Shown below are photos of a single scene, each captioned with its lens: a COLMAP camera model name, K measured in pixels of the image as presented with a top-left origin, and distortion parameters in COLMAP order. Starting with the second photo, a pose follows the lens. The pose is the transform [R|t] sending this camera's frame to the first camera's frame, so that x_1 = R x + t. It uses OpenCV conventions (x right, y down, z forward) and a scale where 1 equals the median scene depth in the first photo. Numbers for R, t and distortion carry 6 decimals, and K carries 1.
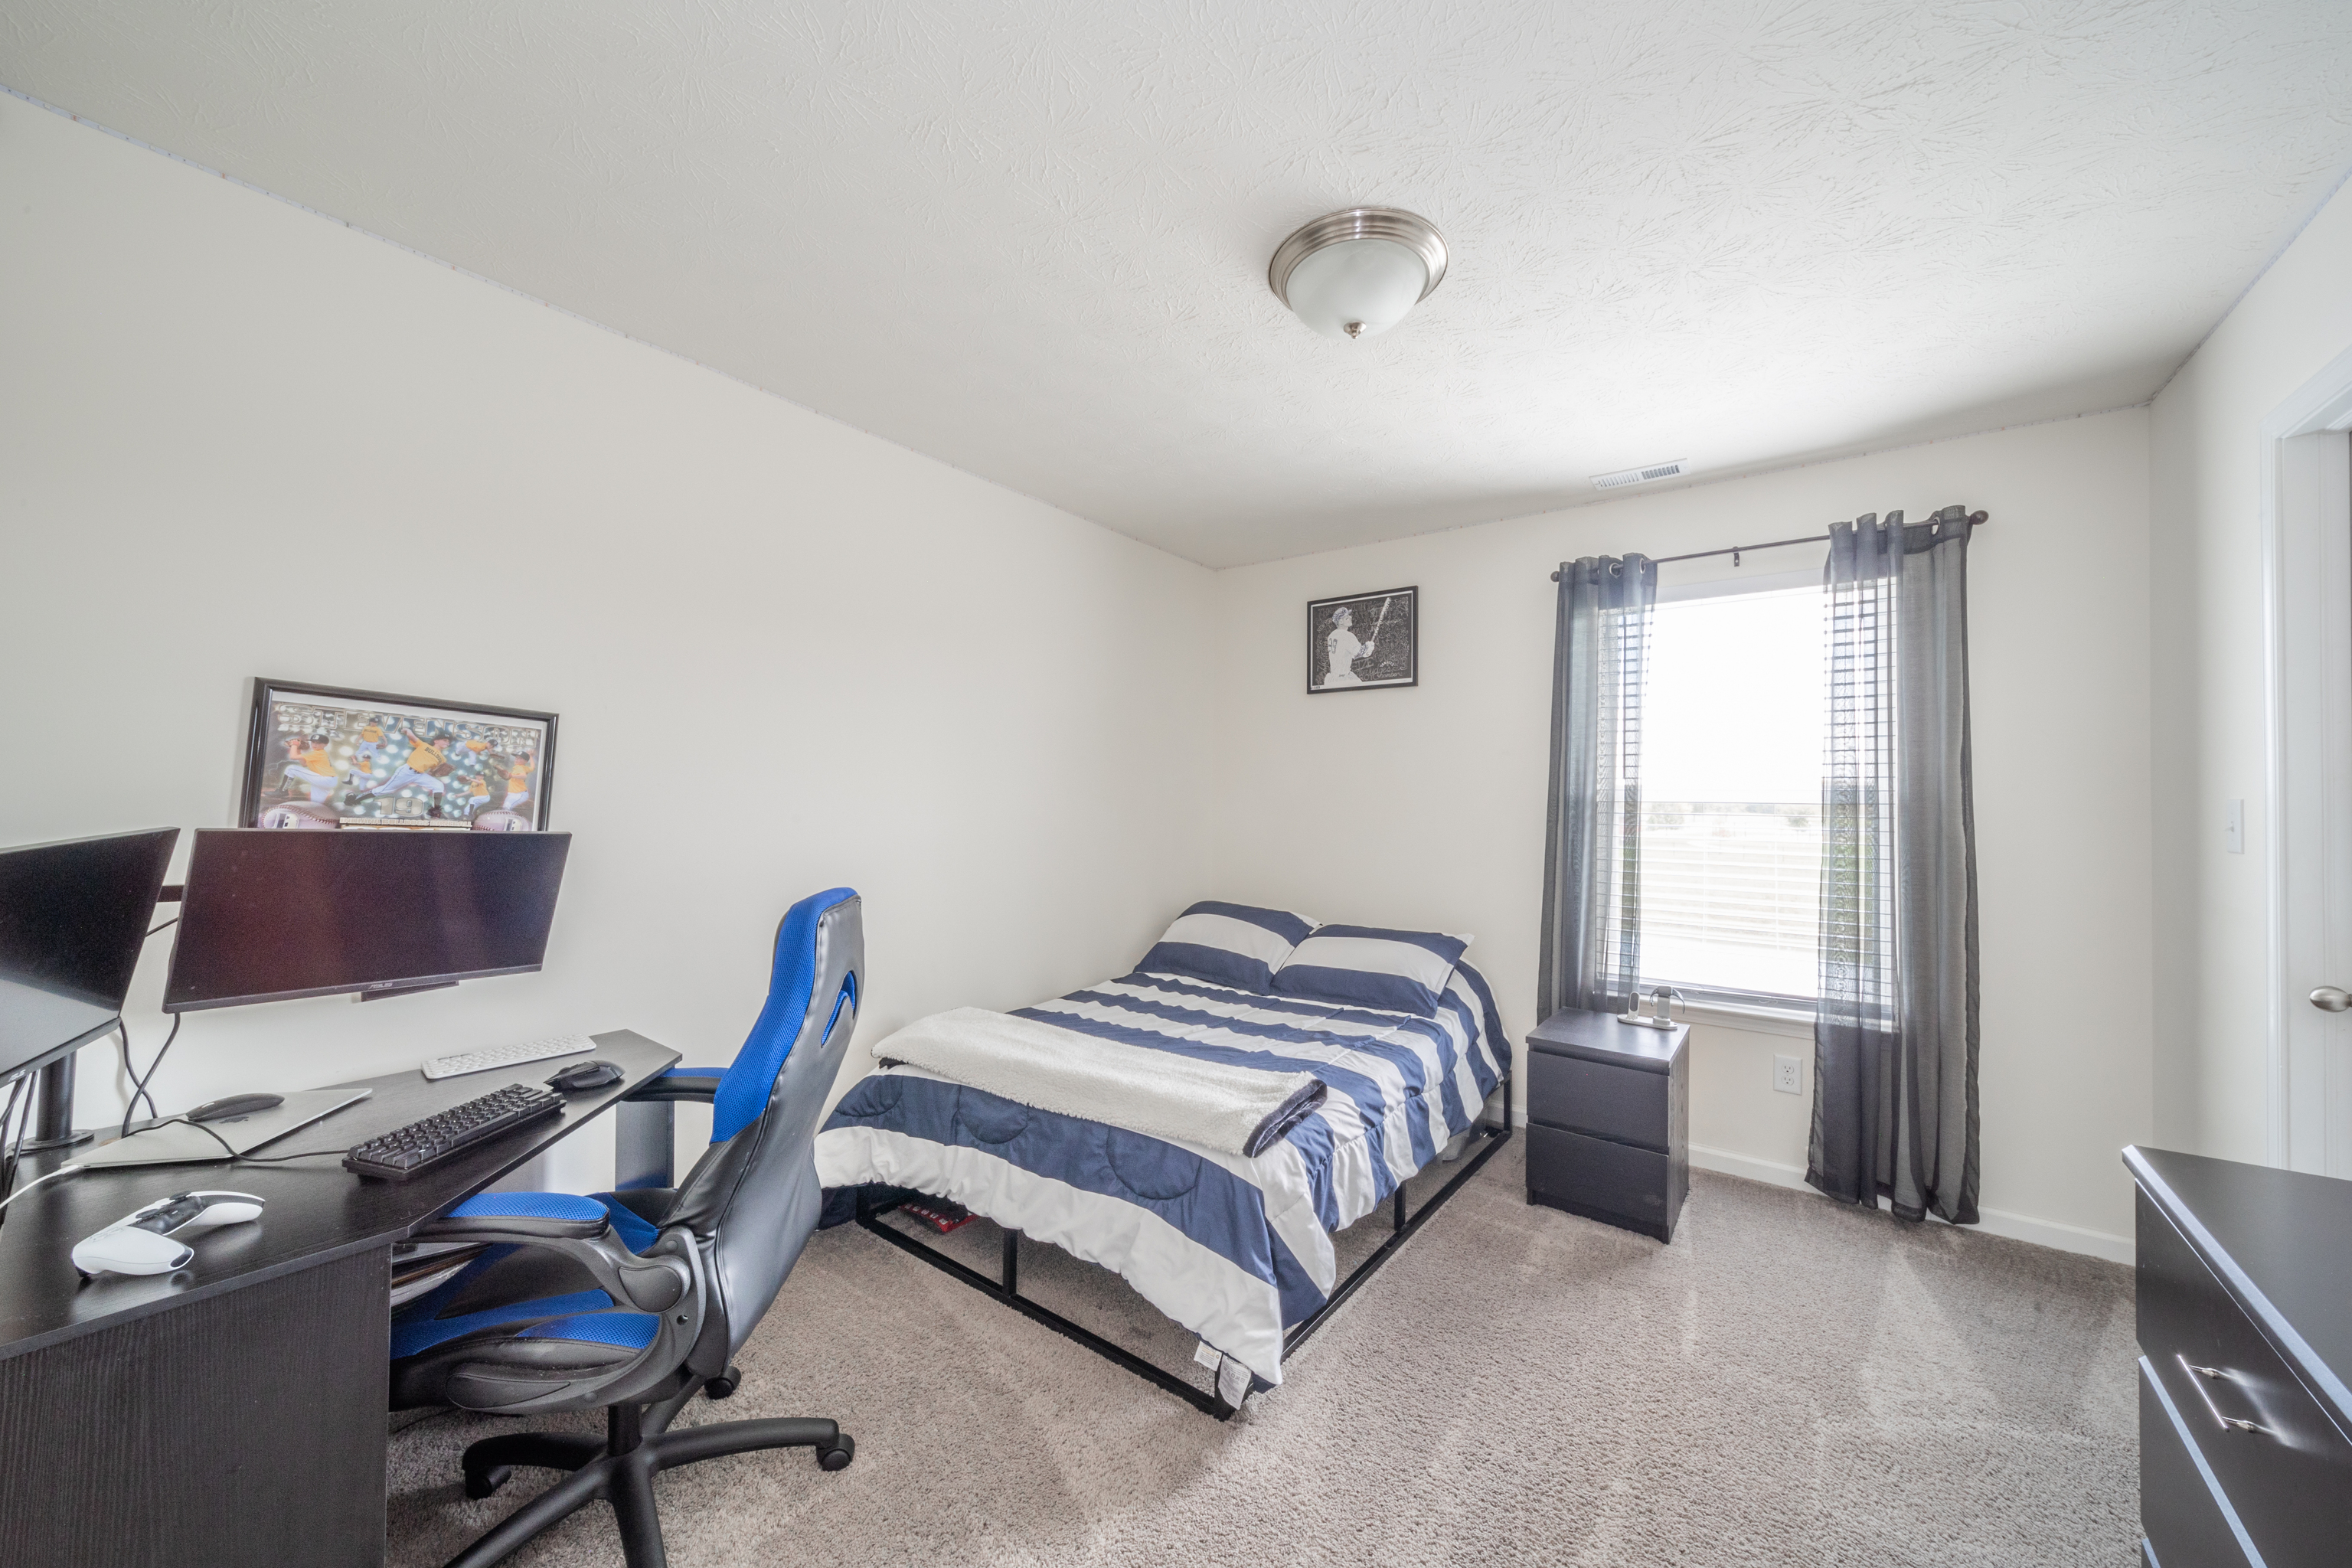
lens RADIAL K [[846.5, 0, 1170.4], [0, 846.5, 785.7], [0, 0, 1]] dist [0.002890, -0.001232]
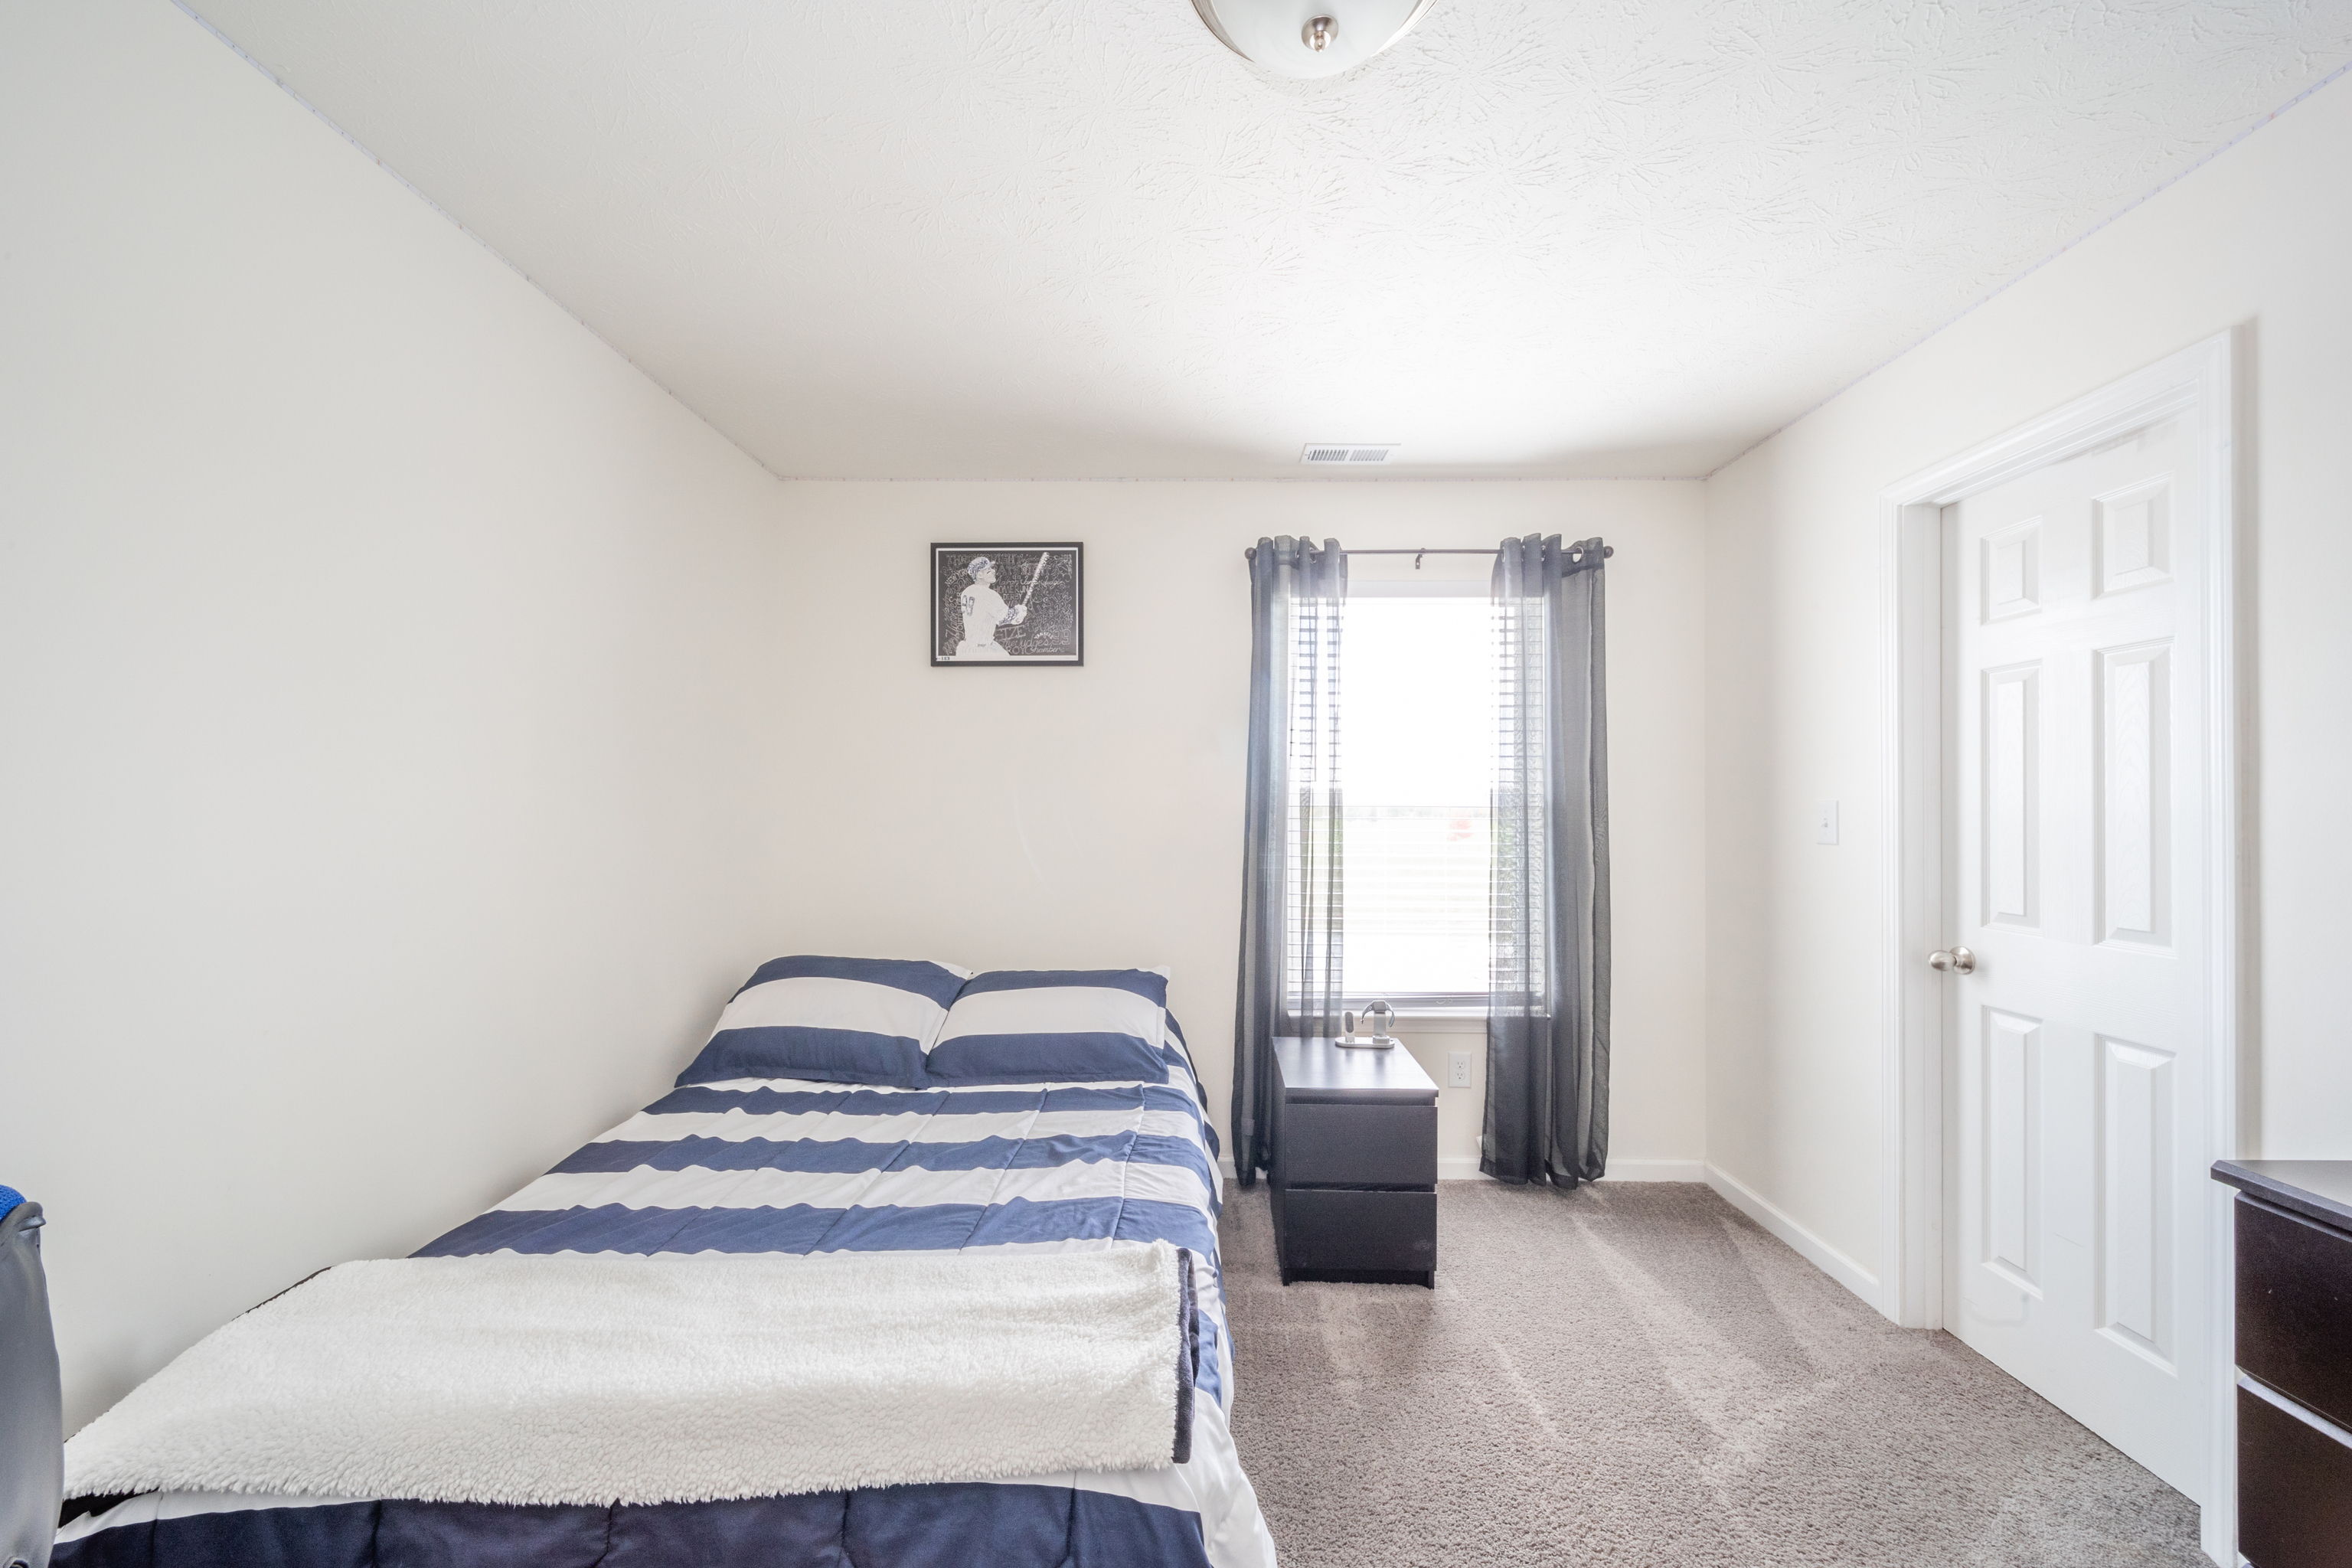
lens RADIAL K [[846.5, 0, 1181.7], [0, 846.5, 800.2], [0, 0, 1]] dist [0.002890, -0.001232]
pose [[0.804138, -0.004191, 0.594428, -0.148652], [-0.002633, 0.999940, 0.010612, 0.003056], [-0.594437, -0.010099, 0.804079, 0.364495]]
